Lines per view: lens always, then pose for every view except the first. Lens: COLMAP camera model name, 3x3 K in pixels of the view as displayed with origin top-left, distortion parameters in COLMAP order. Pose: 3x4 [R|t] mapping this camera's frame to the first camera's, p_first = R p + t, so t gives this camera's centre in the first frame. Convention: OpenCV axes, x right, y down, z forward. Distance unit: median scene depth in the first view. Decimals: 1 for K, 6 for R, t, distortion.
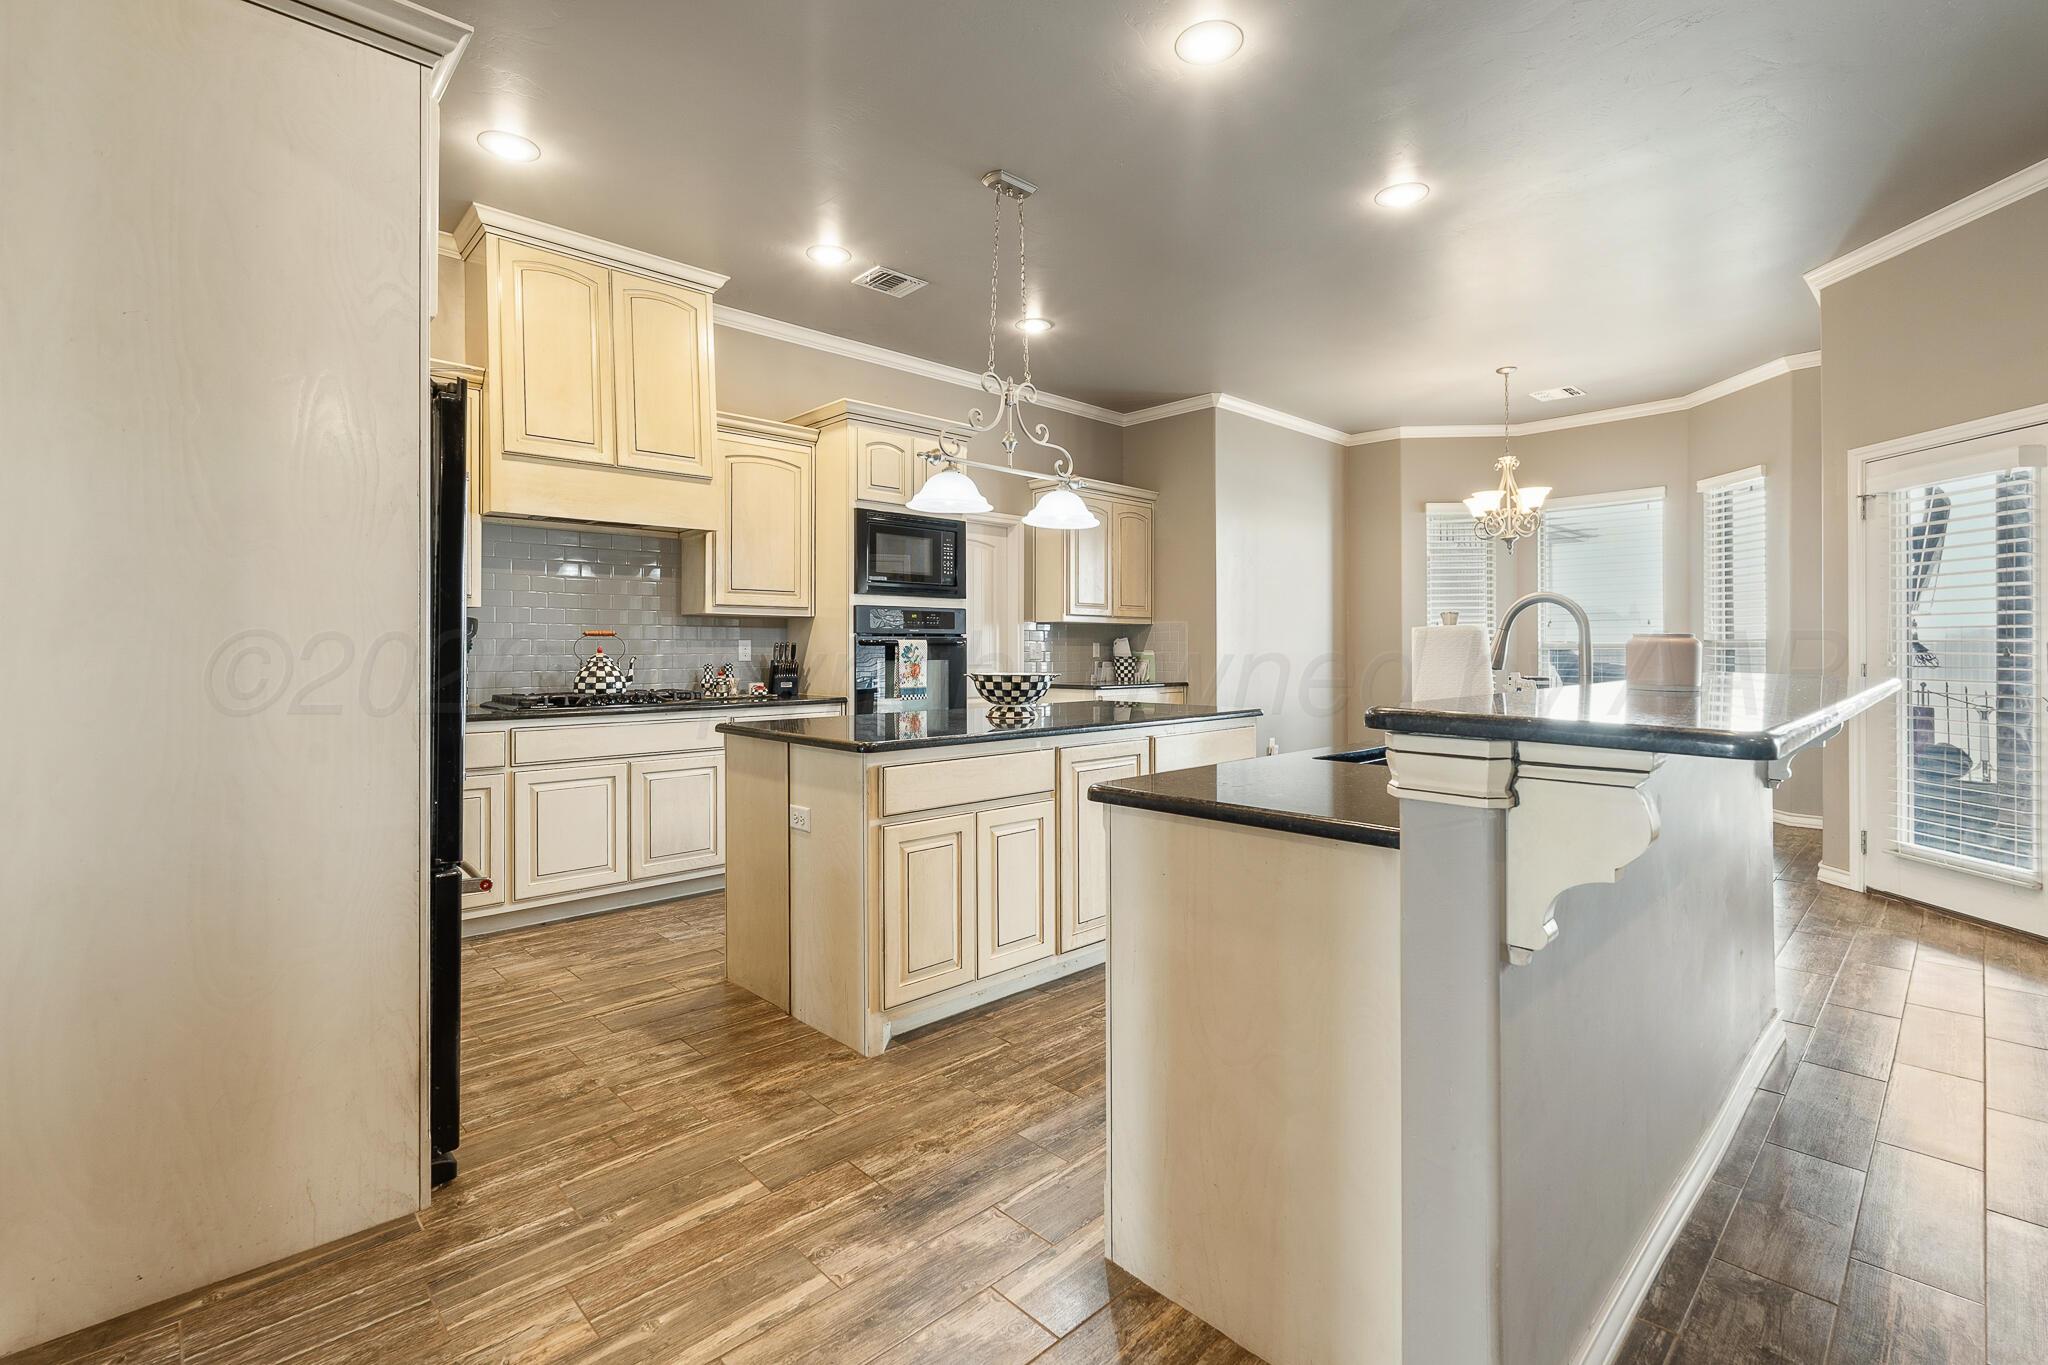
lens RADIAL K [[920.0, 0, 1022.2], [0, 920.0, 630.5], [0, 0, 1]] dist [-0.000529, -0.000272]
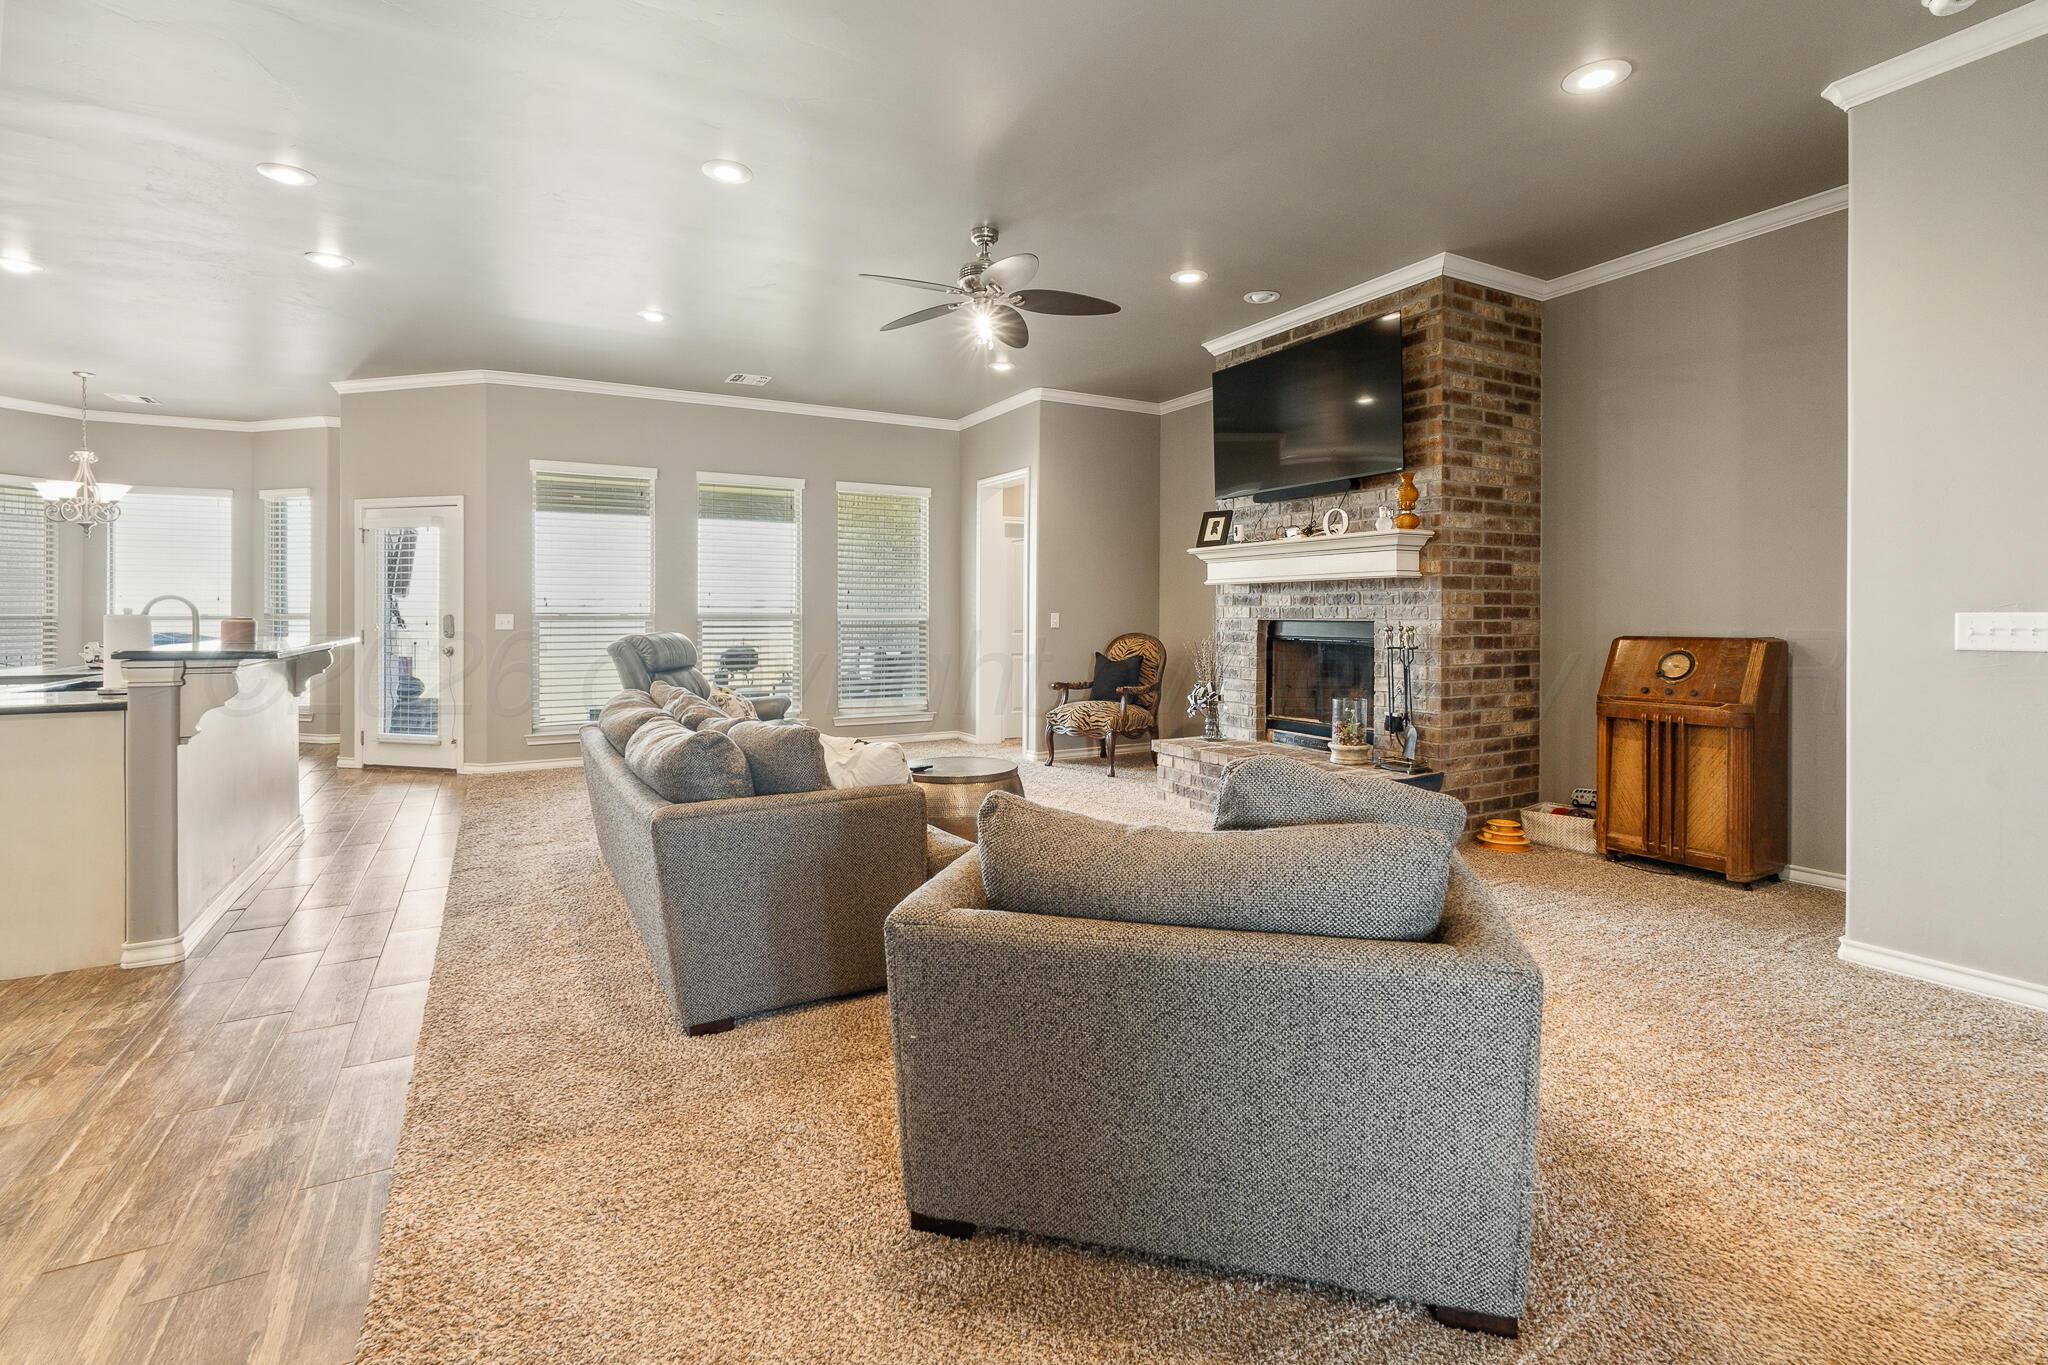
lens RADIAL K [[920.0, 0, 1022.2], [0, 920.0, 630.5], [0, 0, 1]] dist [-0.000529, -0.000272]
pose [[0.242582, -0.012032, 0.970056, -0.304059], [-0.023109, 0.999568, 0.018177, -0.015232], [-0.969856, -0.026827, 0.242199, -0.417672]]
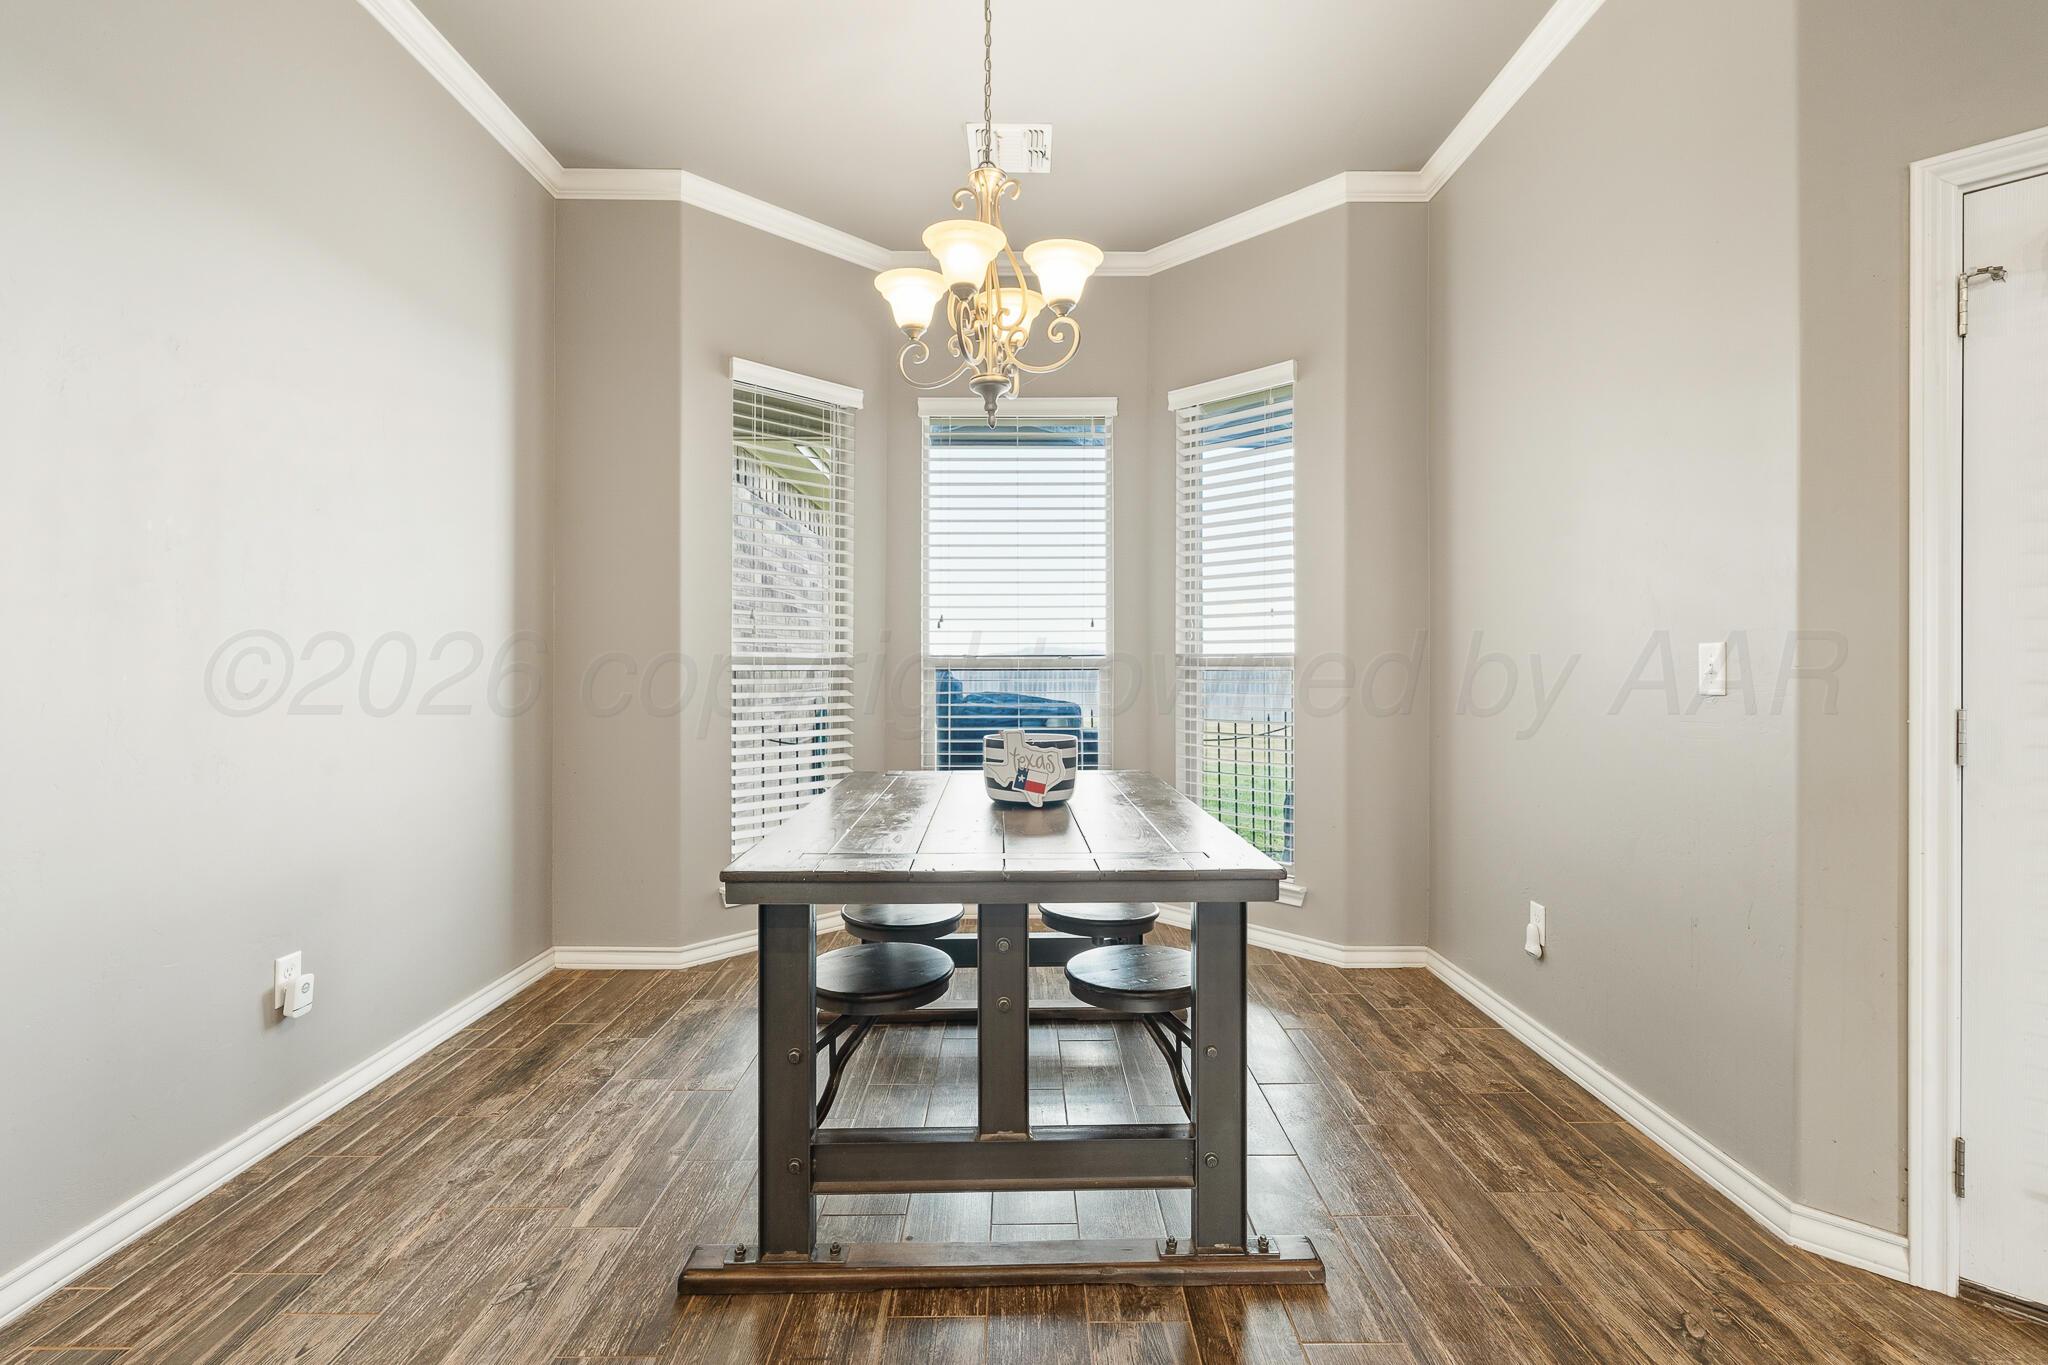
lens RADIAL K [[944.9, 0, 1024.0], [0, 944.9, 682.5], [0, 0, 1]] dist [0.000628, 0.000382]
pose [[0.691847, -0.004200, 0.722032, 0.258194], [-0.016383, 0.999634, 0.021513, 0.017392], [-0.721858, -0.026712, 0.691525, 0.741268]]
